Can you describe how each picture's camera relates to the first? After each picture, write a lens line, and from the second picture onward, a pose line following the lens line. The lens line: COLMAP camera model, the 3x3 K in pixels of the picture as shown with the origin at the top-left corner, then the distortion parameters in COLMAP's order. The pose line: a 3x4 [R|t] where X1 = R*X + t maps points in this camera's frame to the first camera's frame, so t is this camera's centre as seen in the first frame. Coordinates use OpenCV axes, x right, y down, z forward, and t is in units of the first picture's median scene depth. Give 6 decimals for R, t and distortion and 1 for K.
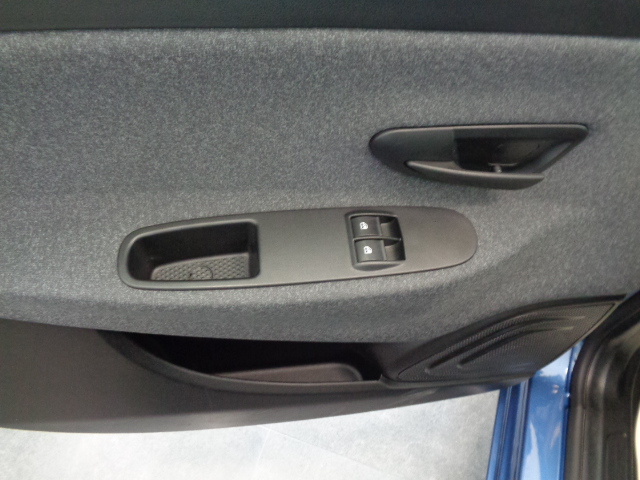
lens RADIAL K [[488.6, 0, 320.0], [0, 488.6, 240.0], [0, 0, 1]] dist [0.011402, 0.006918]
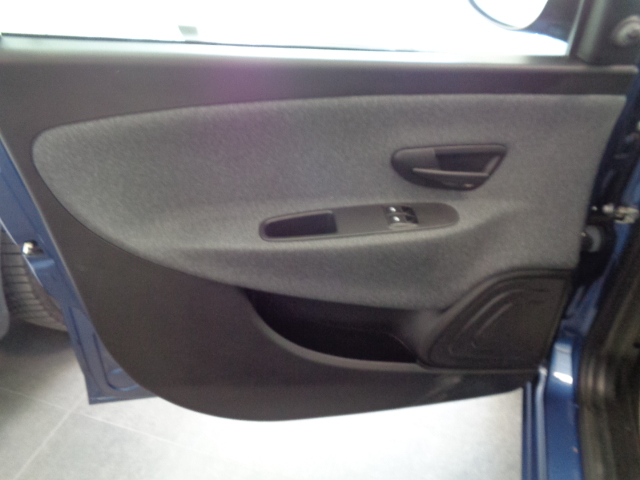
lens RADIAL K [[488.6, 0, 320.0], [0, 488.6, 240.0], [0, 0, 1]] dist [0.011402, 0.006918]
pose [[0.997233, -0.069856, -0.025416, -0.146401], [0.056260, 0.932729, -0.356163, 0.738567], [0.048587, 0.353747, 0.934078, -0.677358]]
